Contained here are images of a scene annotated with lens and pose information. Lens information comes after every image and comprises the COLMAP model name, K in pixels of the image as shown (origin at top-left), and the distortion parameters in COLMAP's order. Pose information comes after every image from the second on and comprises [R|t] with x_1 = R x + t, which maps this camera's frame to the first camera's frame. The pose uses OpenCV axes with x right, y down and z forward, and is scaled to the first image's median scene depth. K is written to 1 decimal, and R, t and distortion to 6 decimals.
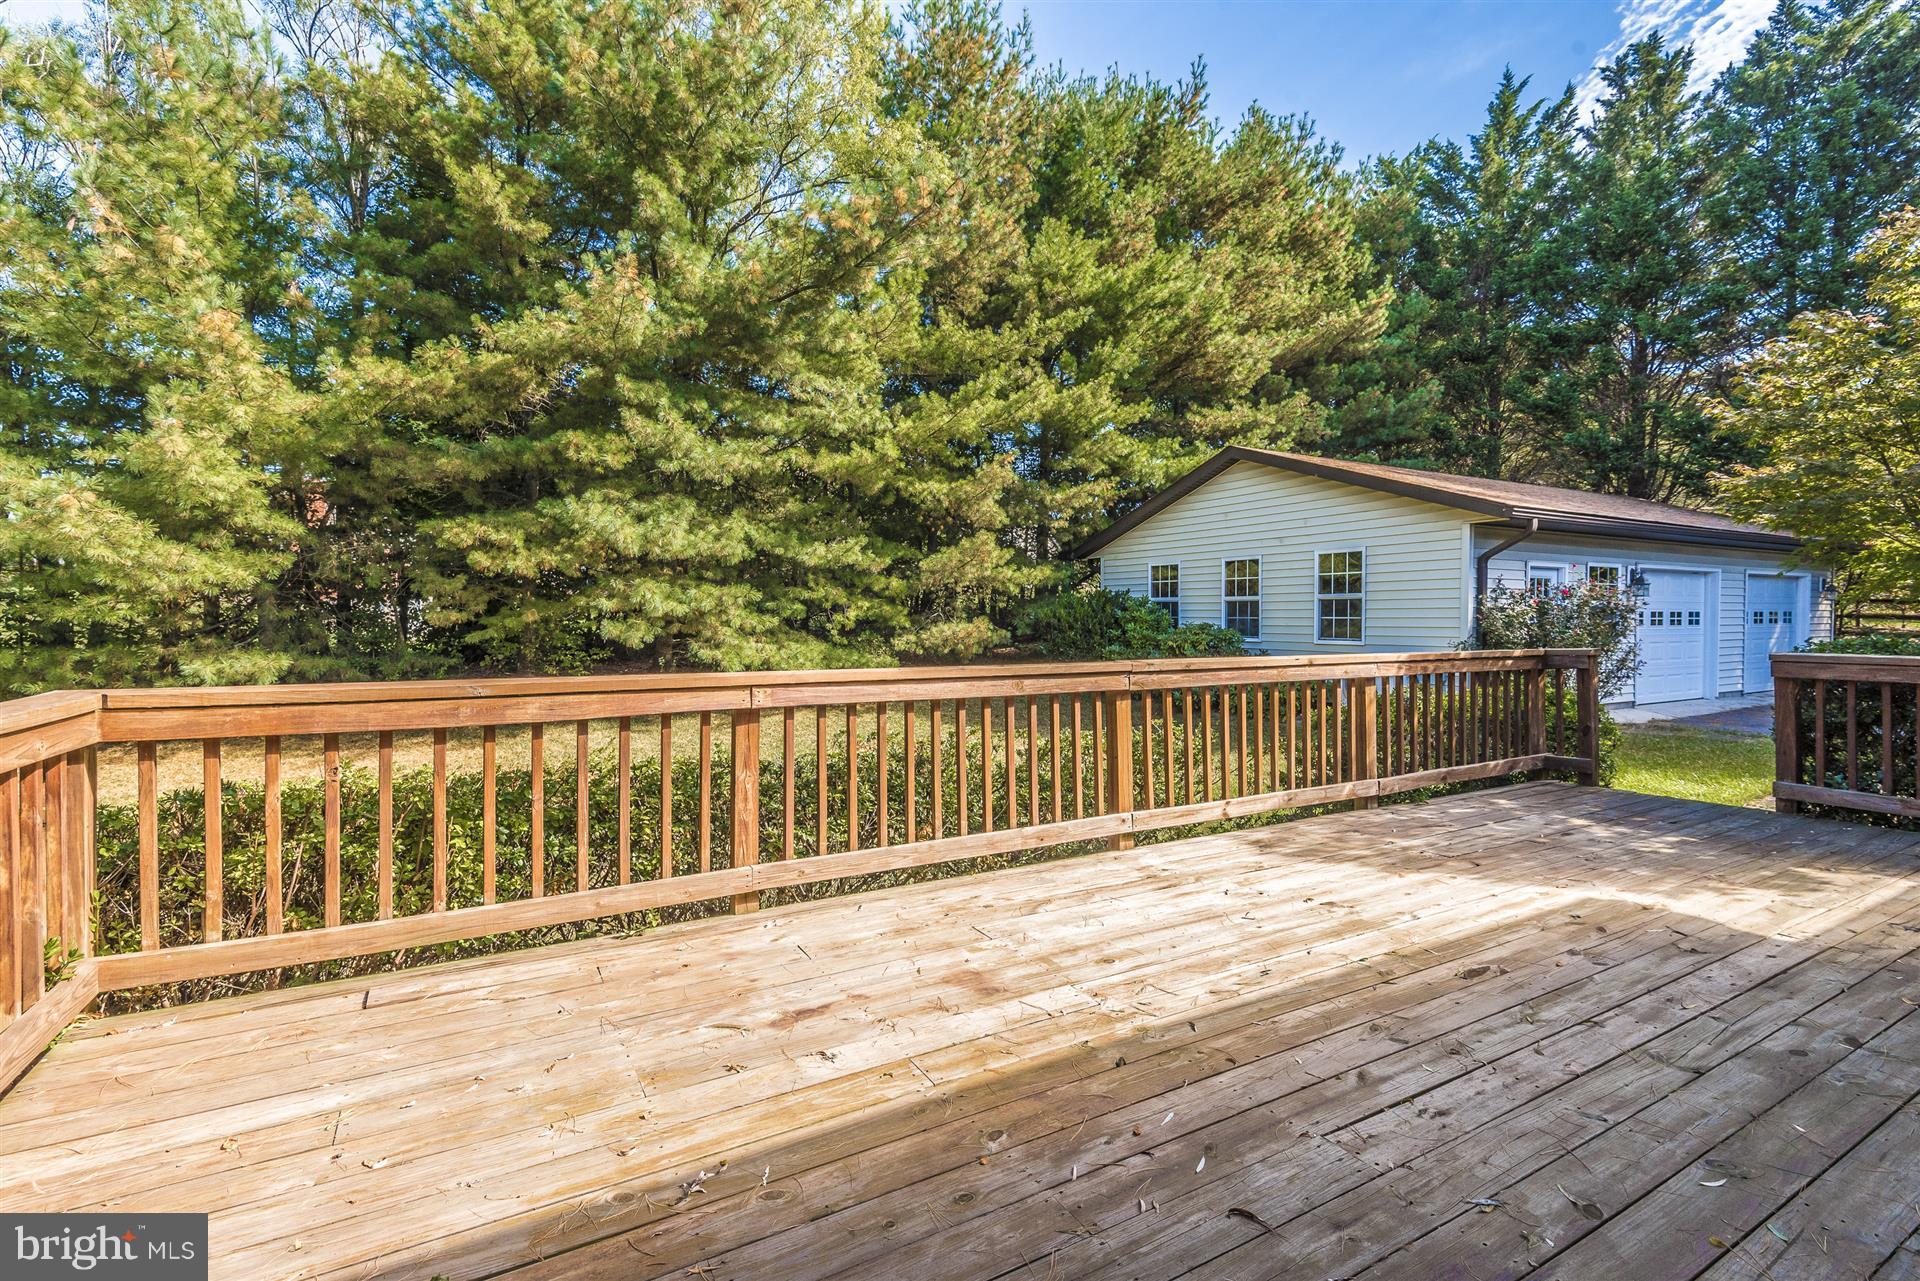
lens RADIAL K [[911.3, 0, 960.0], [0, 911.3, 640.5], [0, 0, 1]] dist [-0.013221, 0.000025]
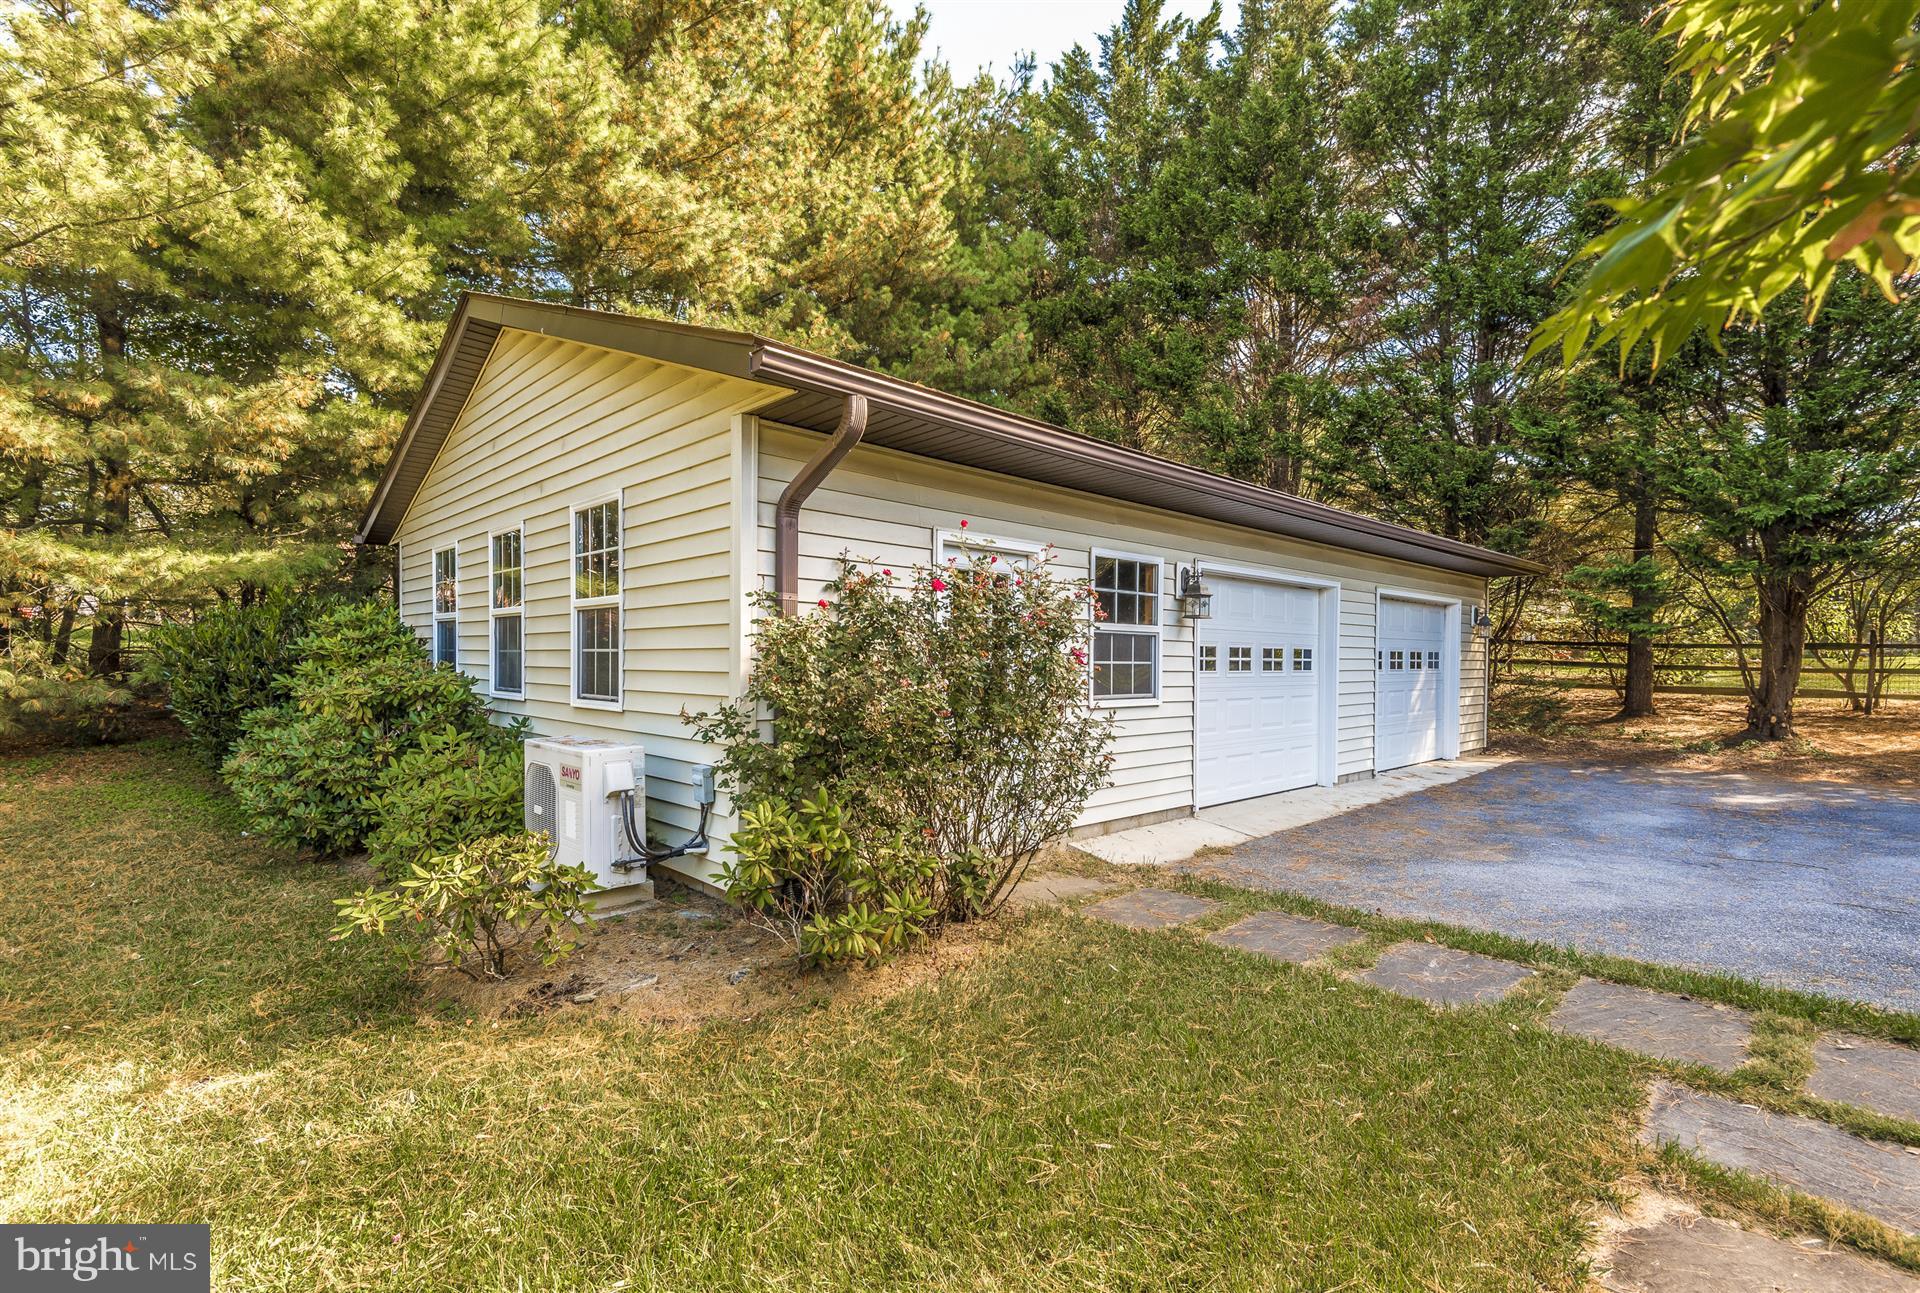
lens RADIAL K [[903.5, 0, 960.0], [0, 903.5, 646.5], [0, 0, 1]] dist [0.000230, -0.000053]
pose [[0.968567, 0.023722, 0.247620, 0.406855], [-0.017830, 0.999503, -0.026012, -0.012502], [-0.248114, 0.020779, 0.968508, 0.429753]]
